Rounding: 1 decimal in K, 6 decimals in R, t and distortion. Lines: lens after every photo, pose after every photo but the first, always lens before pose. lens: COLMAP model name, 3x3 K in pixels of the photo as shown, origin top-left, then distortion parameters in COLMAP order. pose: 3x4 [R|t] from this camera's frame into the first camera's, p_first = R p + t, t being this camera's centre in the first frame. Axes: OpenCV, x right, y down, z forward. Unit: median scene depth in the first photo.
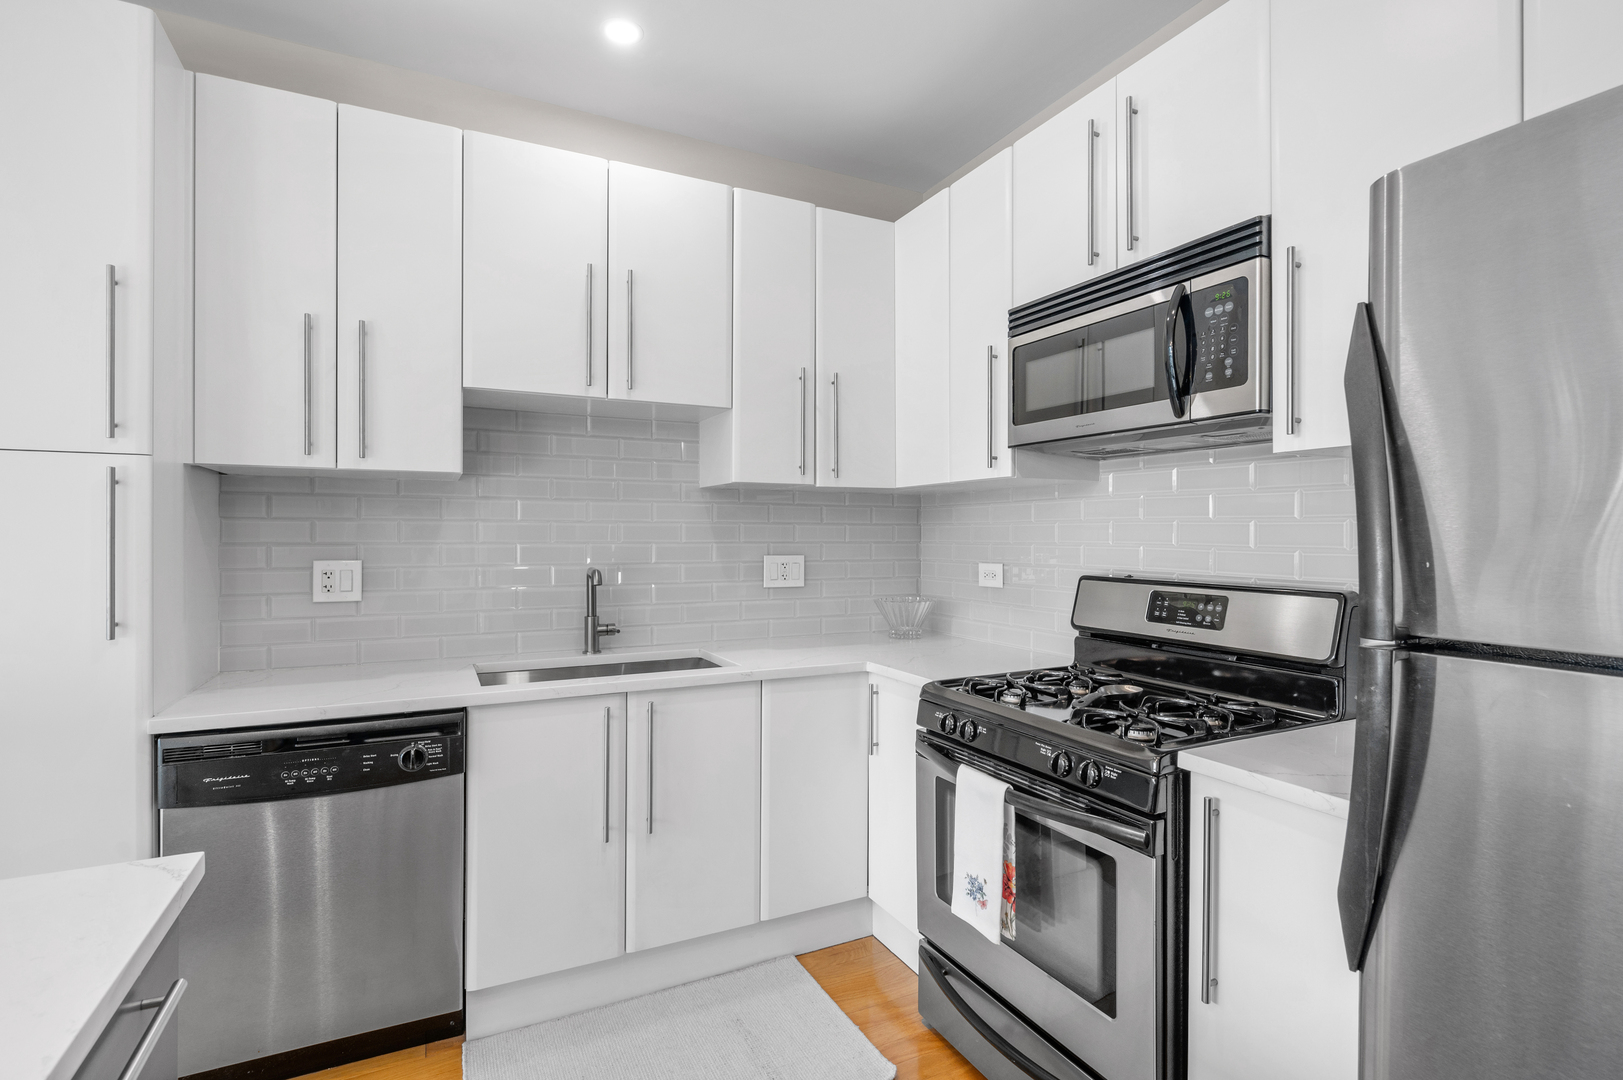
lens RADIAL K [[776.4, 0, 816.8], [0, 776.4, 535.8], [0, 0, 1]] dist [-0.002281, 0.001316]
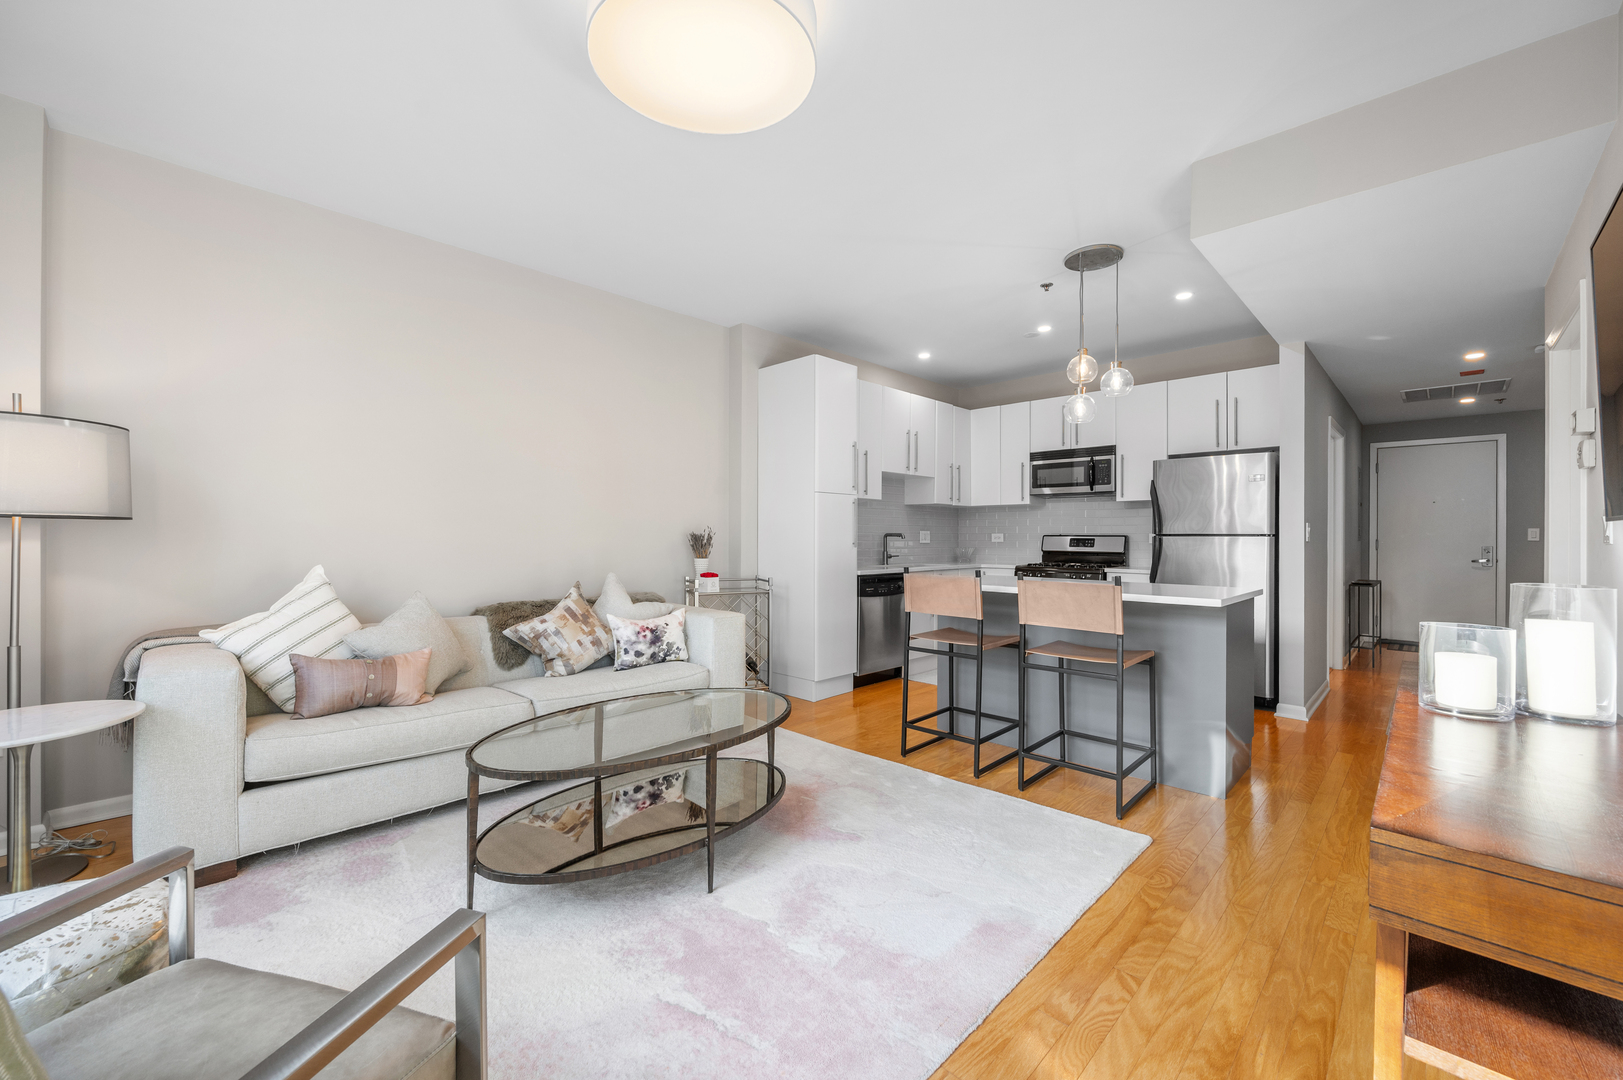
lens RADIAL K [[653.4, 0, 814.3], [0, 653.4, 536.4], [0, 0, 1]] dist [0.003951, 0.000331]
pose [[0.941855, 0.000402, 0.336019, -1.620427], [0.000253, 0.999998, -0.001903, 0.068852], [-0.336019, 0.001878, 0.941853, -1.353144]]
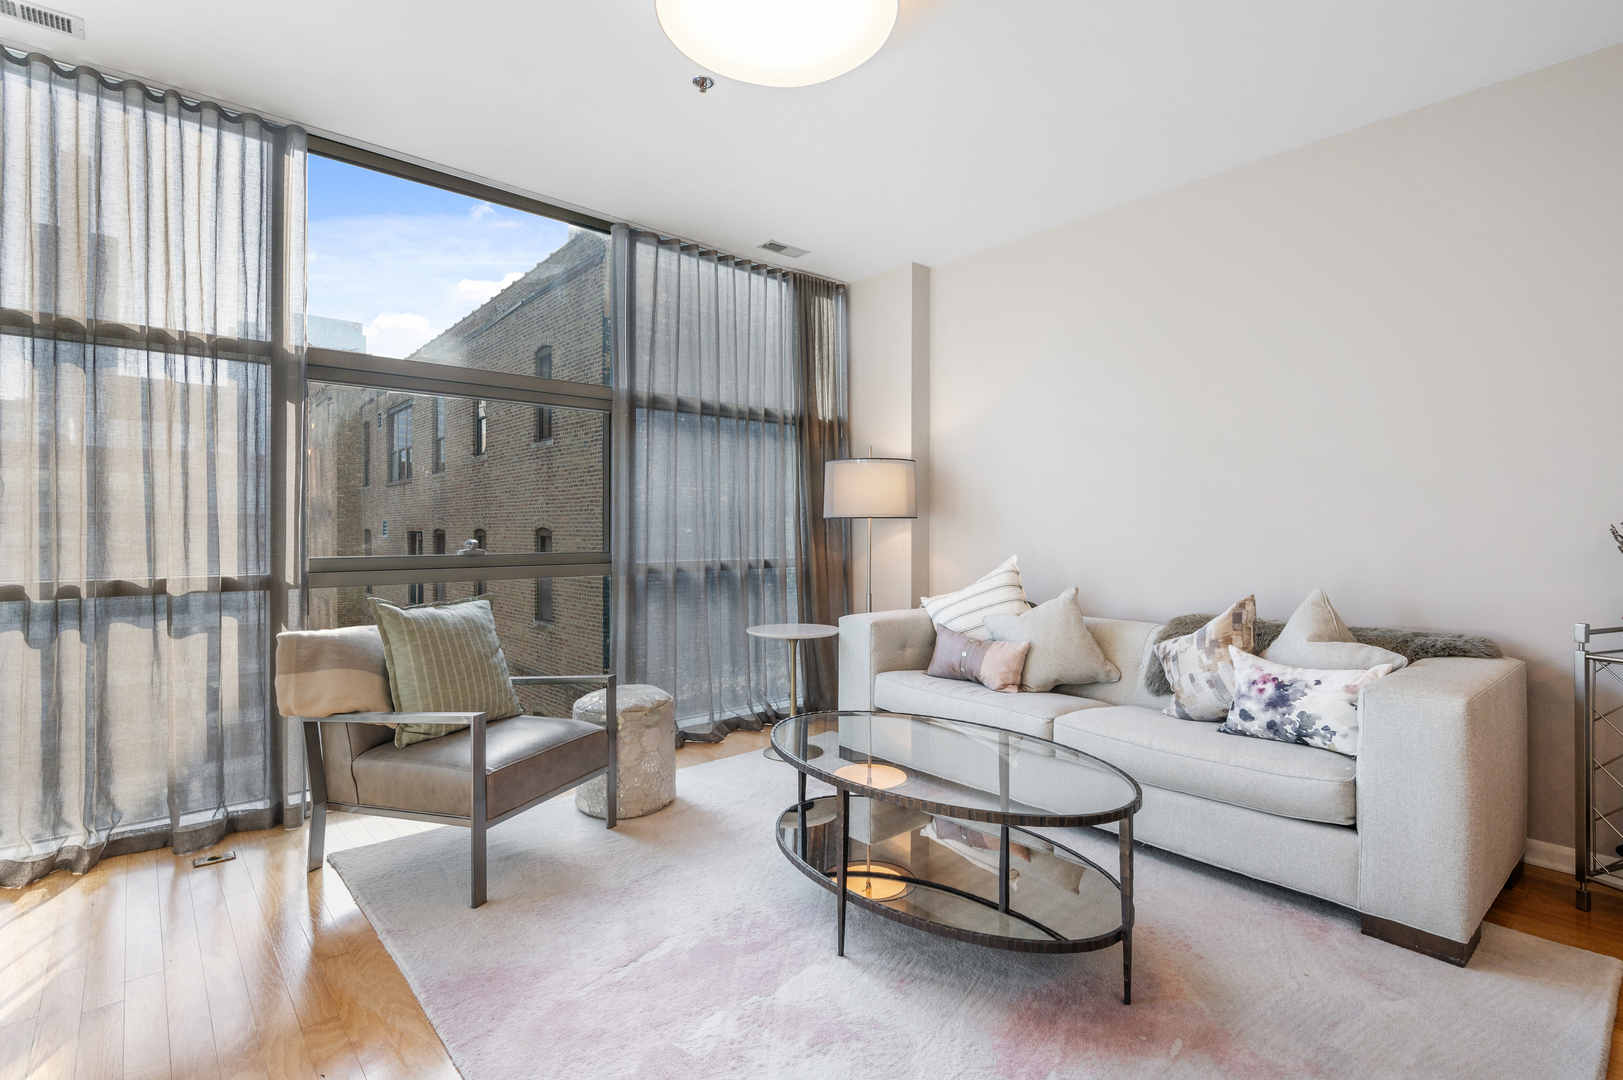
lens RADIAL K [[776.4, 0, 811.8], [0, 776.4, 523.7], [0, 0, 1]] dist [-0.002281, 0.001316]
pose [[0.255292, -0.009565, -0.966817, -0.453421], [-0.005147, 0.999923, -0.011251, 0.075357], [0.966850, 0.007849, 0.255223, -0.626644]]
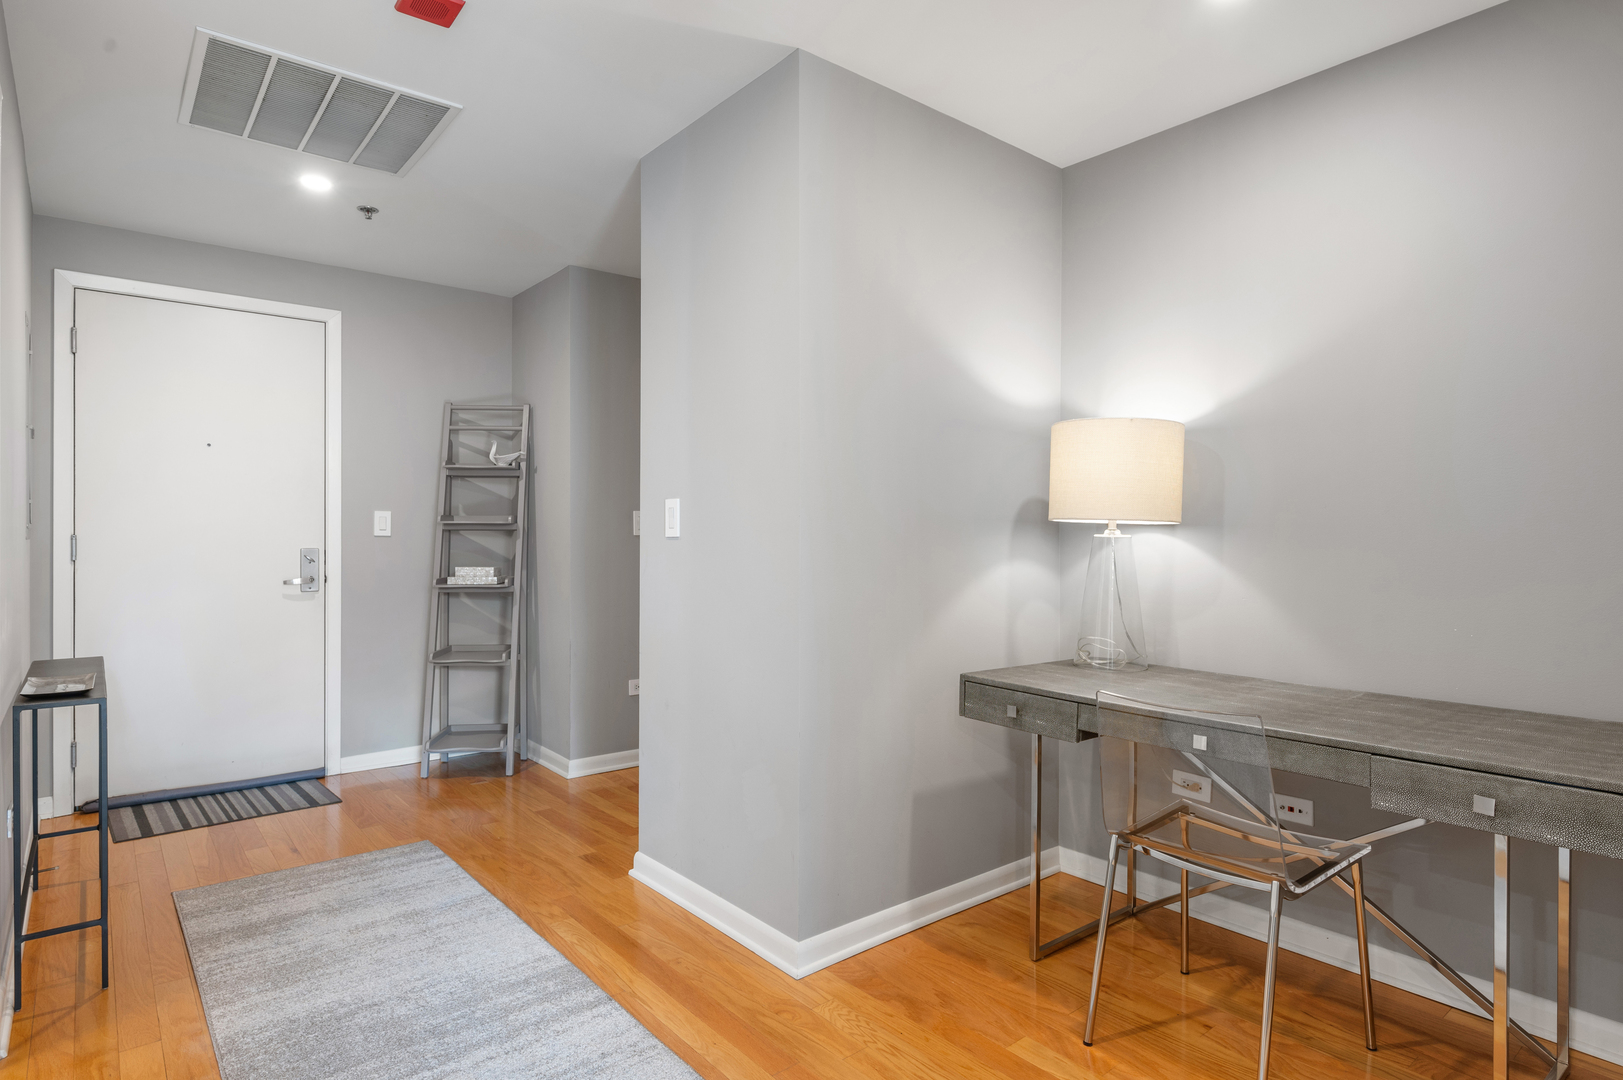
lens RADIAL K [[870.5, 0, 805.1], [0, 870.5, 535.7], [0, 0, 1]] dist [-0.001758, -0.000612]
pose [[-0.220452, -0.005621, 0.975382, 0.379961], [0.002095, 0.999978, 0.006236, 0.072824], [-0.975396, 0.003418, -0.220435, -0.104612]]
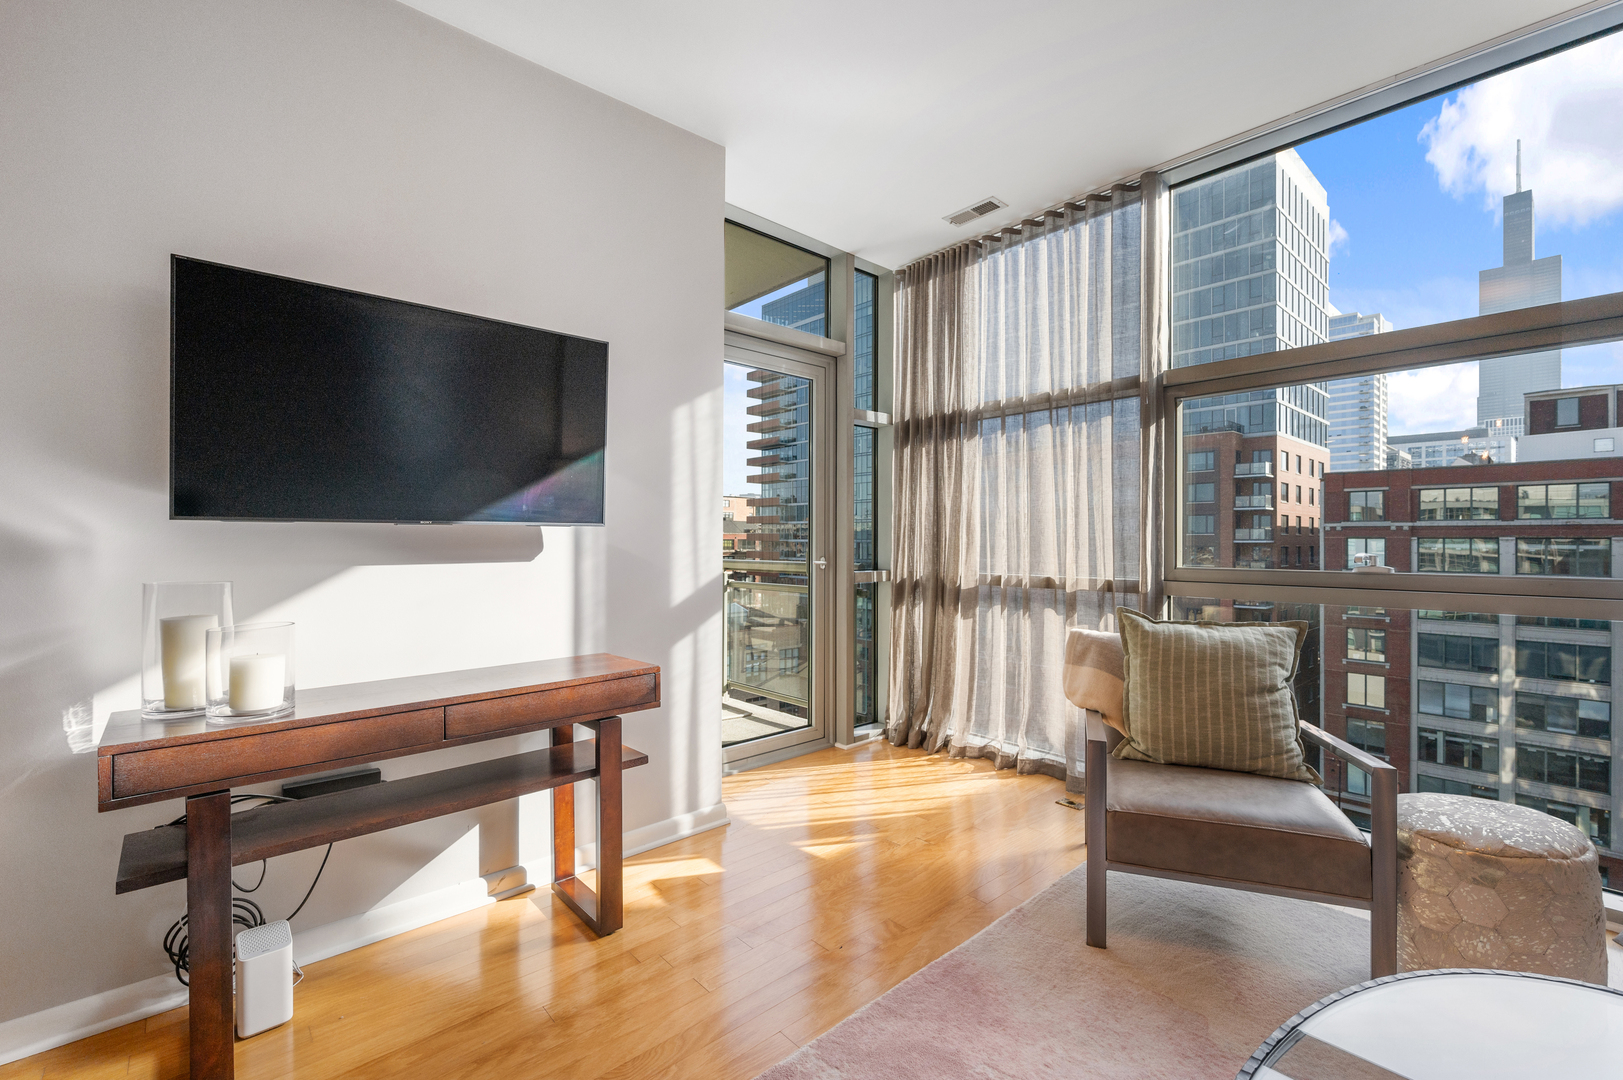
lens RADIAL K [[683.6, 0, 811.3], [0, 683.6, 541.7], [0, 0, 1]] dist [-0.002052, 0.000684]
pose [[-0.964888, -0.001818, -0.262654, -1.064277], [-0.003696, 0.999971, 0.006659, 0.070337], [0.262634, 0.007396, -0.964867, -0.011631]]
